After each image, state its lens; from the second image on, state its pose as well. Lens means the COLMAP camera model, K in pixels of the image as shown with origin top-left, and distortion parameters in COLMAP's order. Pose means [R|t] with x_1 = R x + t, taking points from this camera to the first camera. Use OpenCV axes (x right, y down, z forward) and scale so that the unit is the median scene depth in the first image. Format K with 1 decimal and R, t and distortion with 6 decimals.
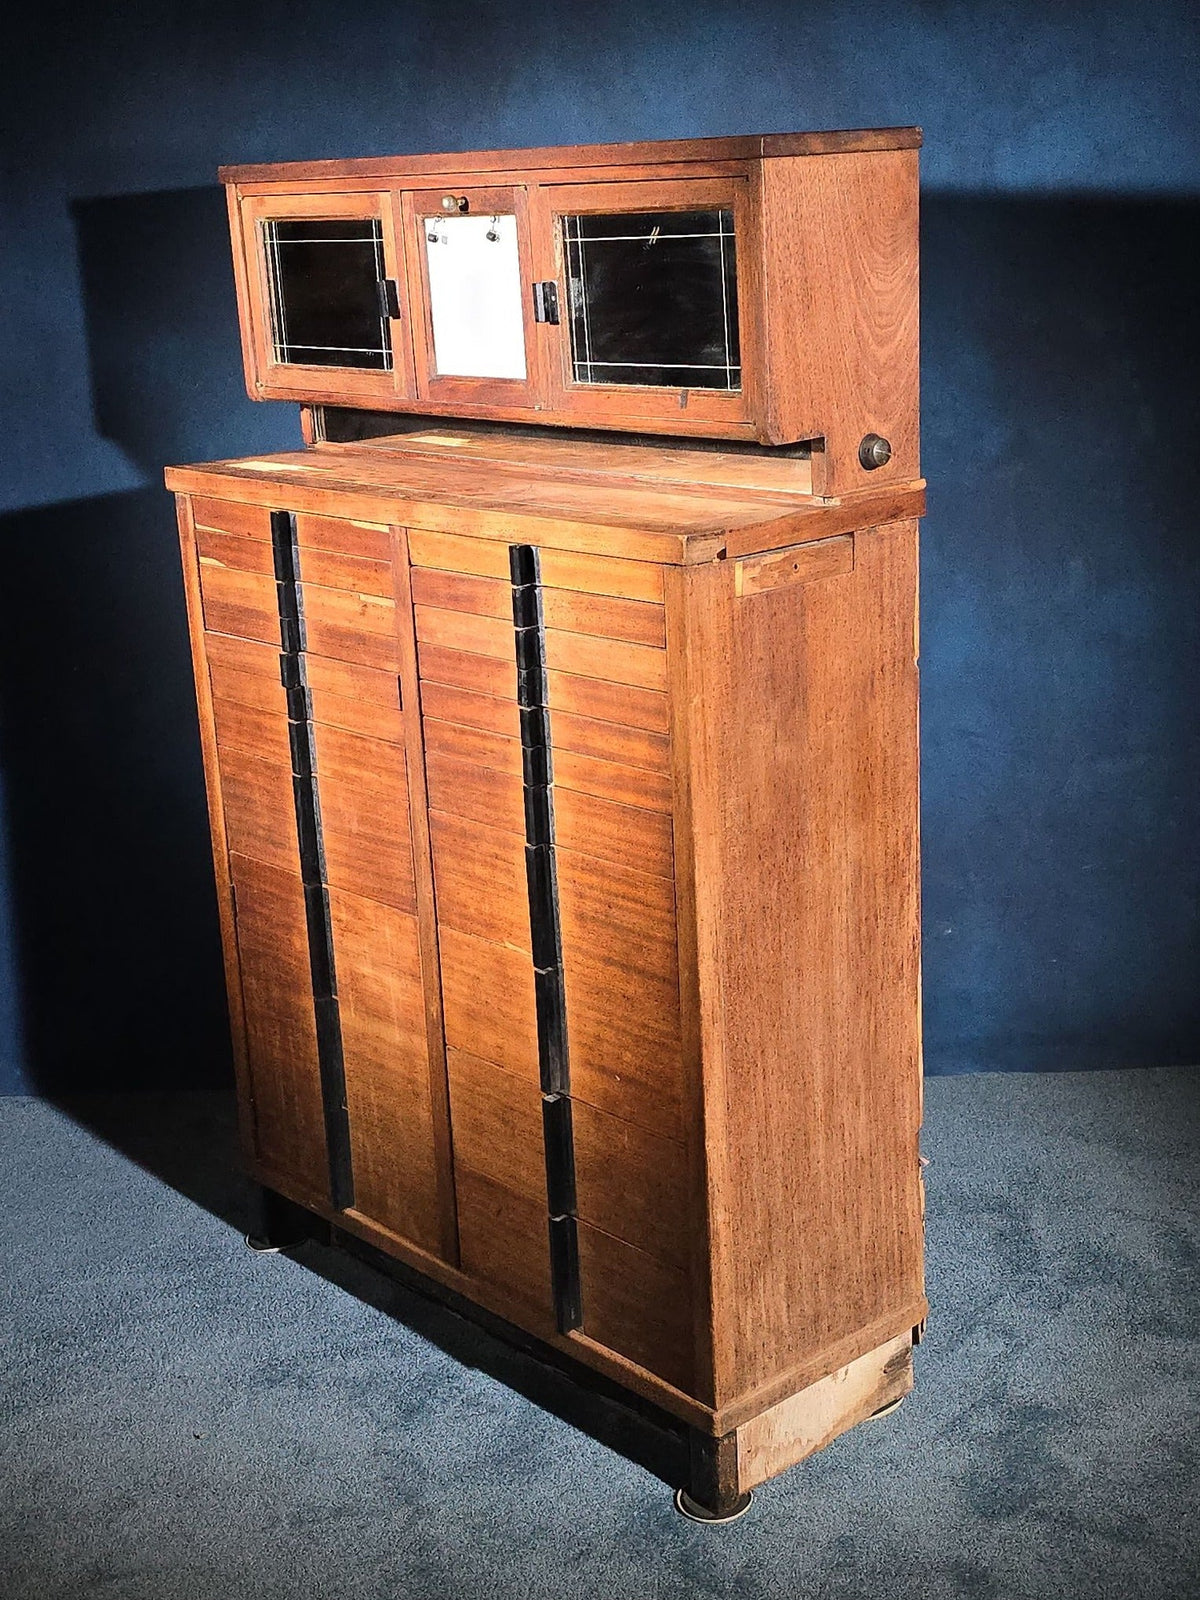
lens RADIAL K [[2127.7, 0, 625.5], [0, 2127.7, 801.2], [0, 0, 1]] dist [0.248170, -0.929758]
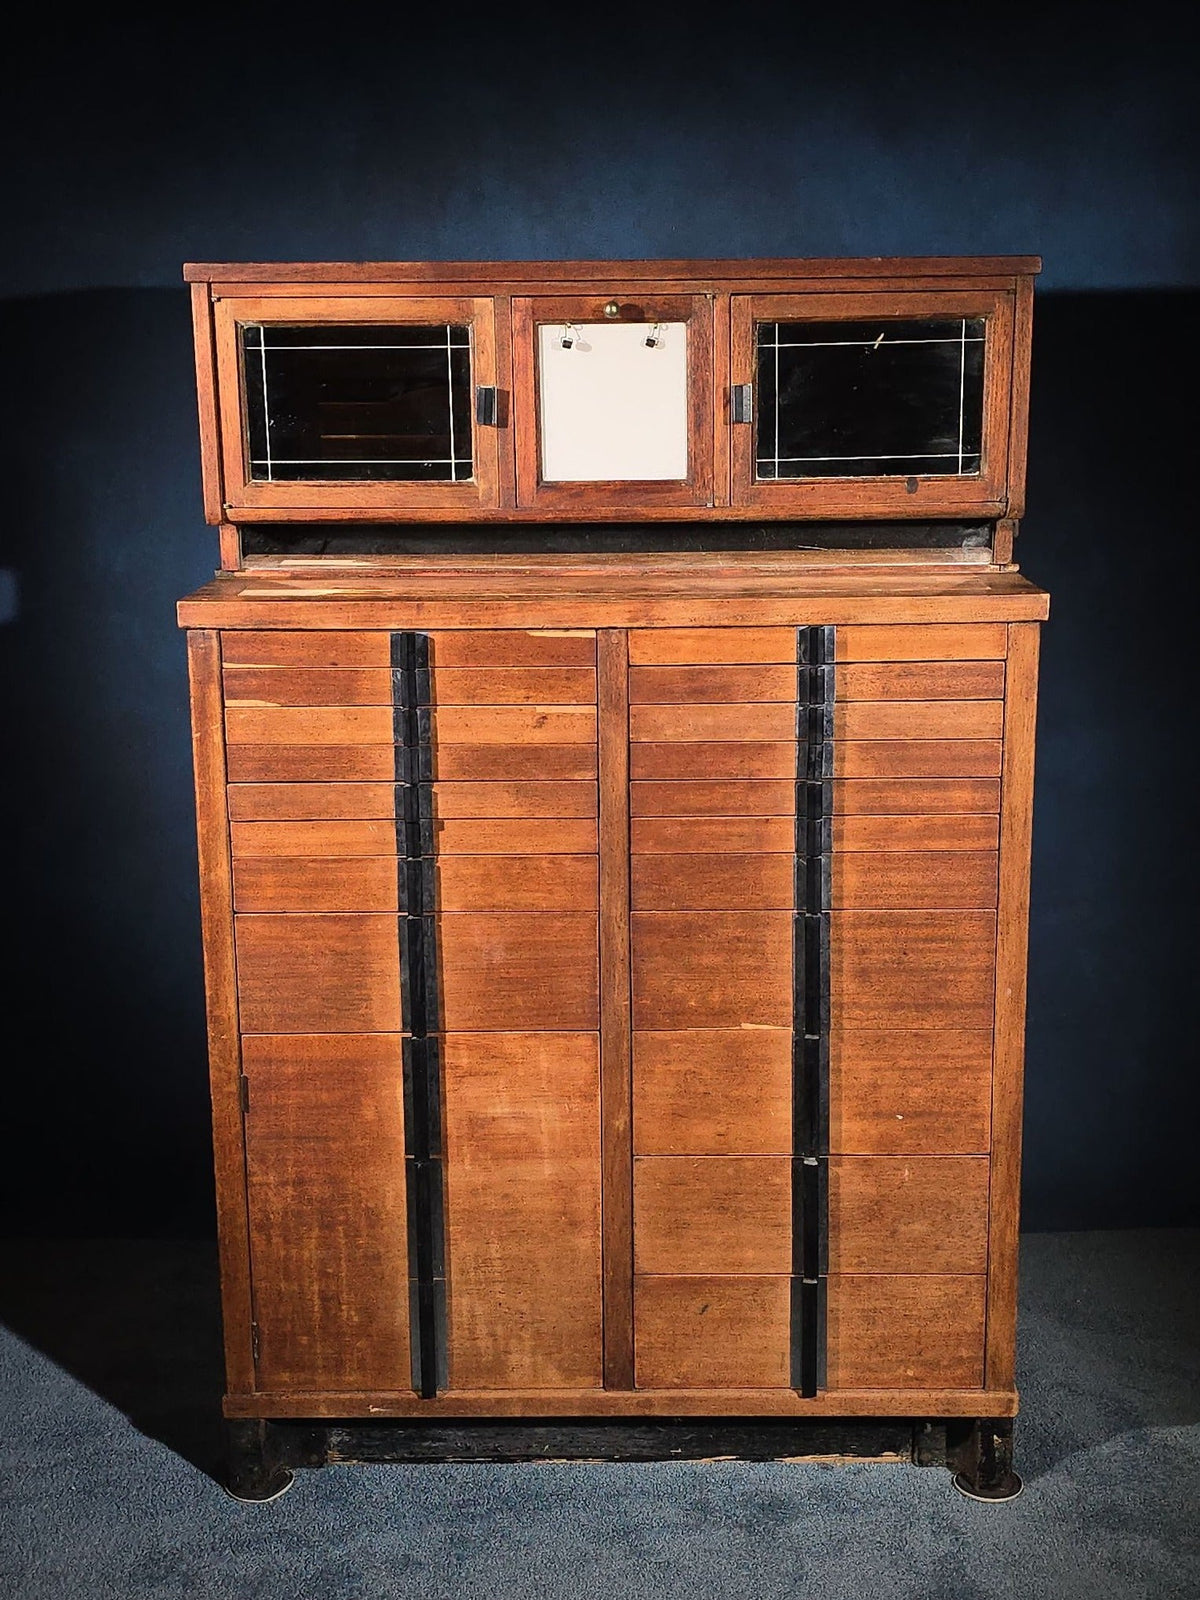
lens RADIAL K [[2127.7, 0, 625.5], [0, 2127.7, 801.2], [0, 0, 1]] dist [0.248170, -0.929758]
pose [[0.679328, -0.127163, 0.722733, -0.799068], [0.184948, 0.982748, -0.000929, -0.046692], [-0.710146, 0.134299, 0.691127, 0.316682]]
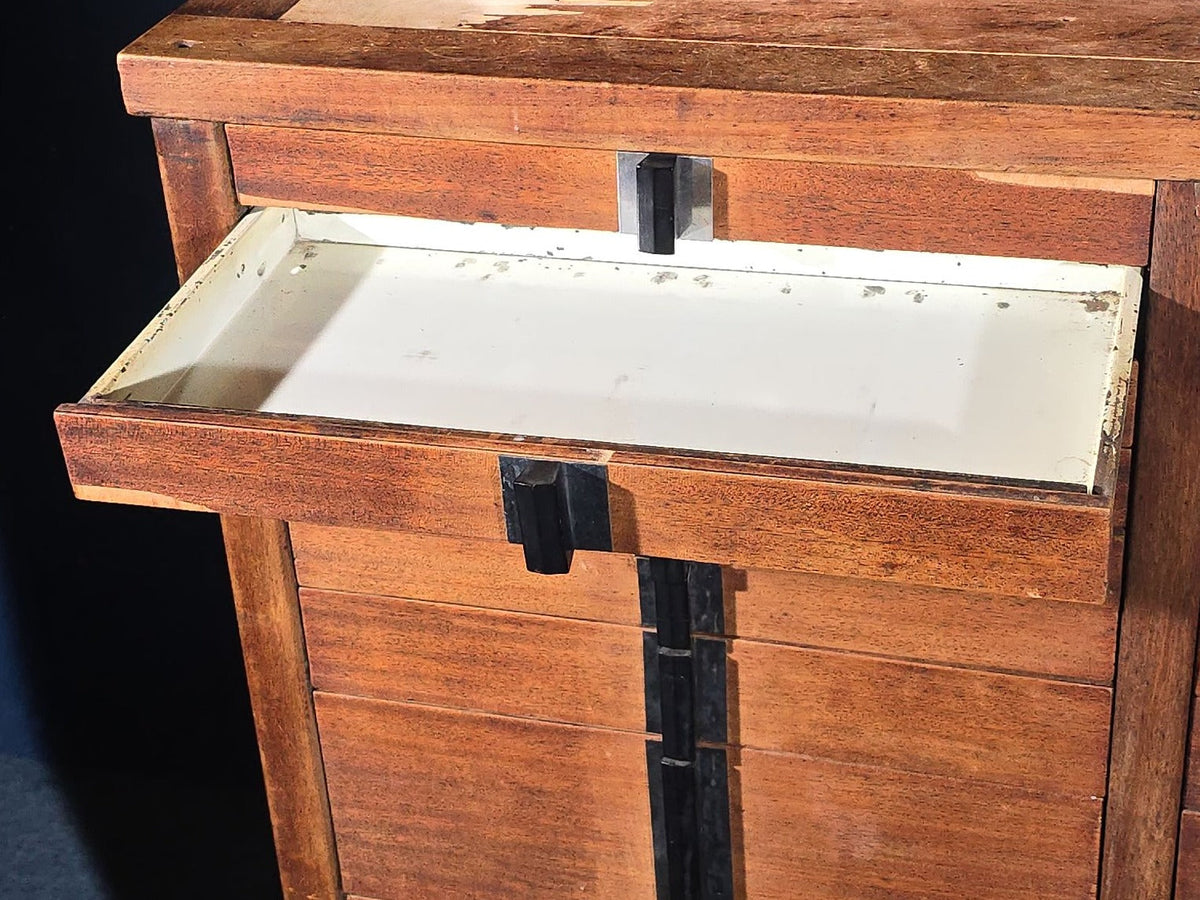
lens RADIAL K [[2144.1, 0, 624.6], [0, 2144.1, 449.6], [0, 0, 1]] dist [0.265134, -1.093674]
pose [[0.846511, -0.270964, 0.458255, -0.358009], [0.162130, 0.951106, 0.262890, -0.191345], [-0.507083, -0.148243, 0.849053, 0.709773]]
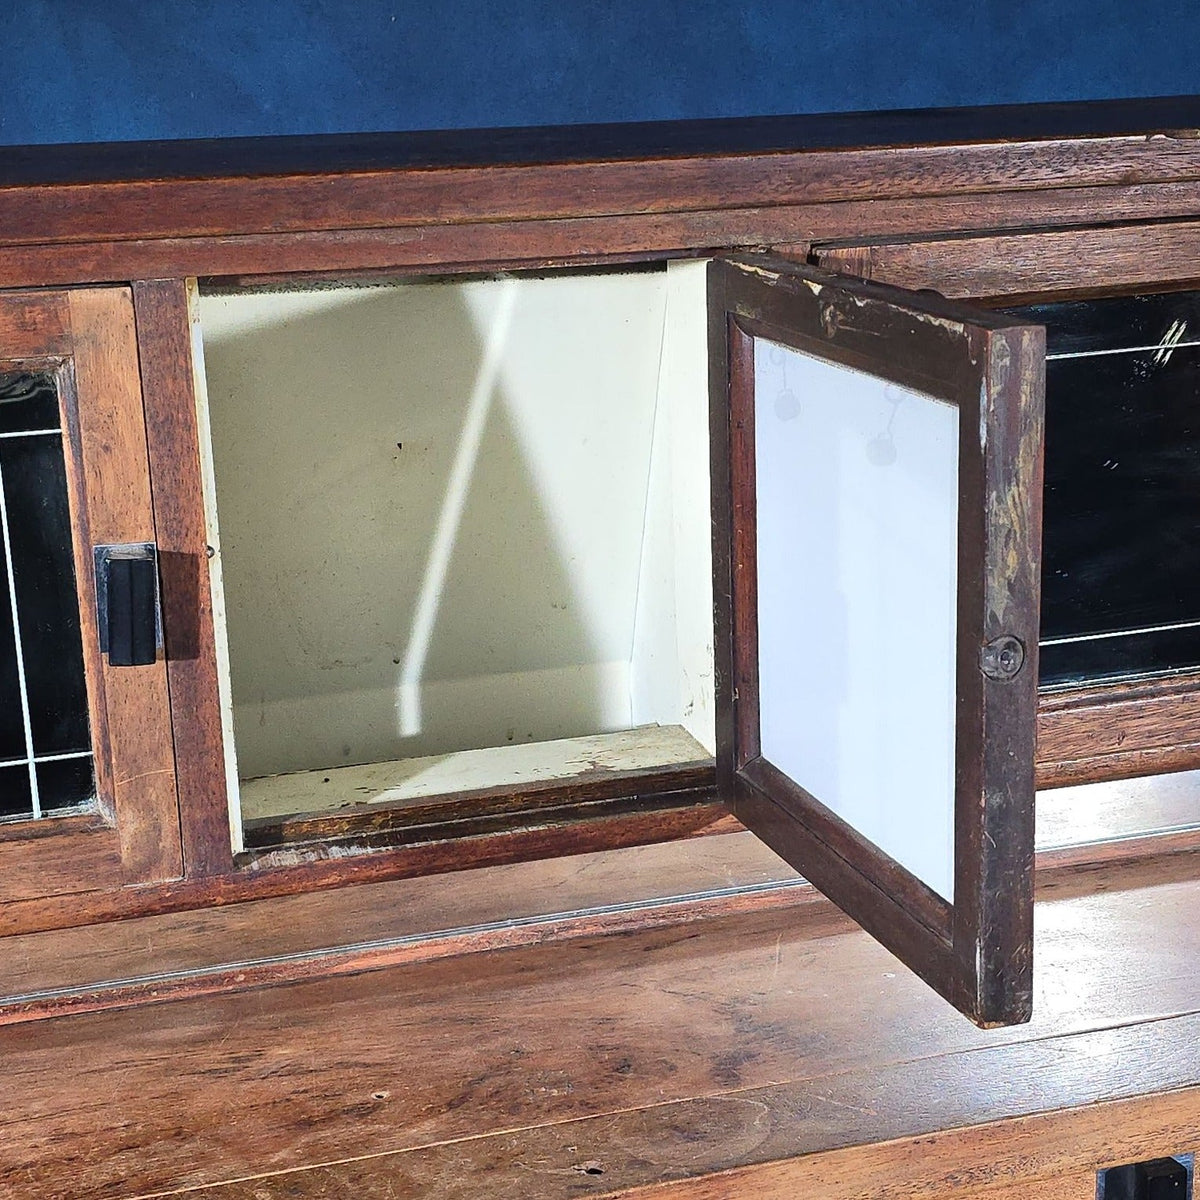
lens RADIAL K [[2153.7, 0, 635.8], [0, 2153.7, 603.0], [0, 0, 1]] dist [0.218102, -0.780729]
pose [[0.426548, -0.208703, 0.880057, -0.367947], [0.260713, 0.960085, 0.101319, -0.250378], [-0.866075, 0.186225, 0.463934, 0.796077]]
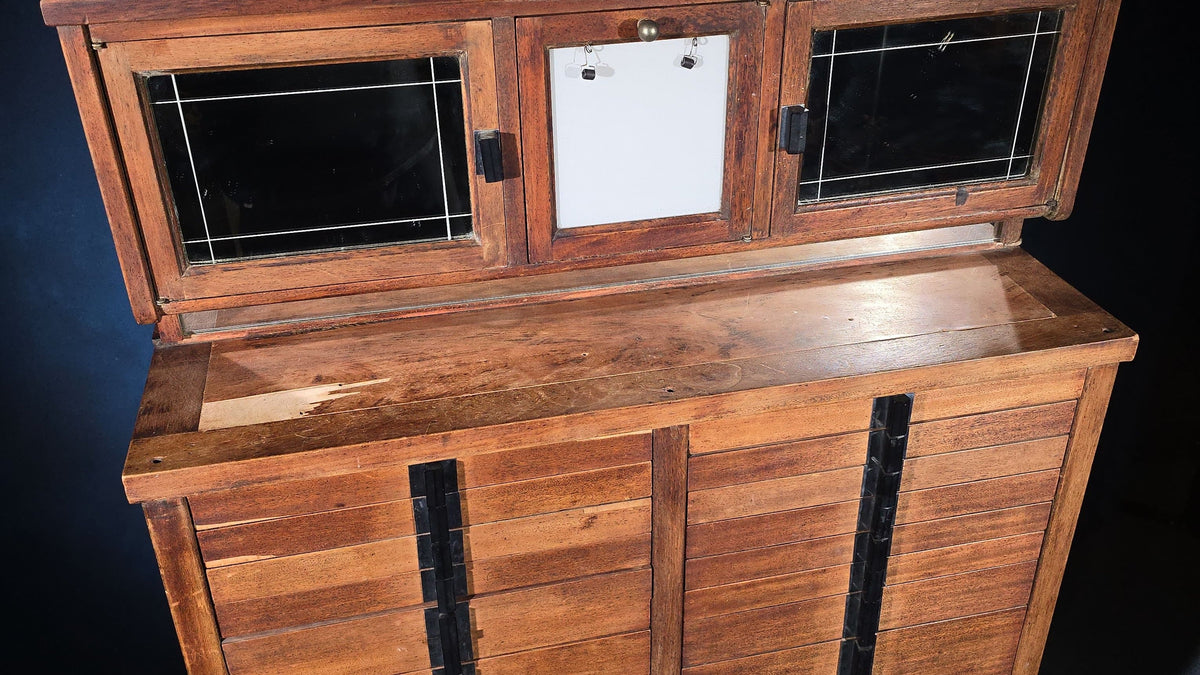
lens RADIAL K [[1073.1, 0, 609.3], [0, 1073.1, 335.4], [0, 0, 1]] dist [0.122219, -0.237147]
pose [[0.487172, -0.400977, 0.775809, -0.419450], [0.233392, 0.915827, 0.326786, -0.294662], [-0.841541, 0.021866, 0.539750, 0.768382]]
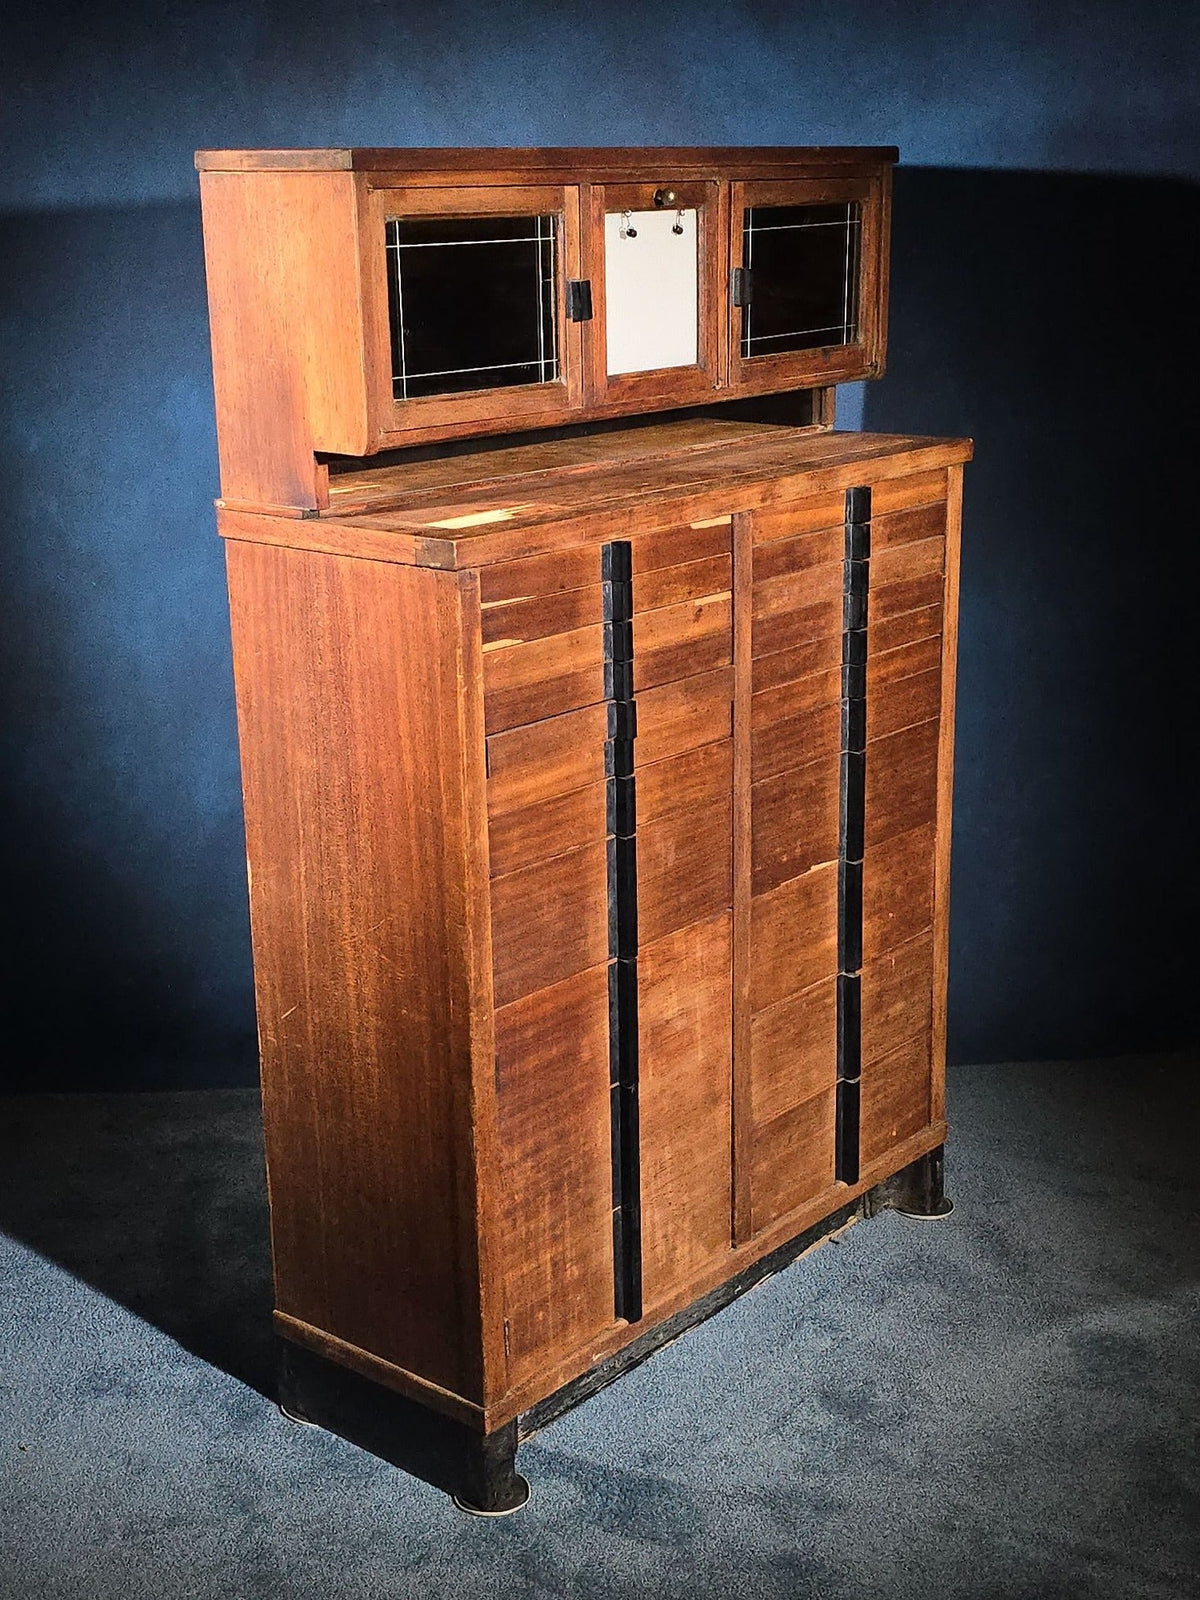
lens RADIAL K [[2127.7, 0, 625.5], [0, 2127.7, 801.2], [0, 0, 1]] dist [0.248170, -0.929758]
pose [[-0.135649, -0.231352, 0.963367, -1.071182], [0.299407, 0.917319, 0.262452, -0.276457], [-0.944433, 0.324041, -0.055165, 1.117767]]
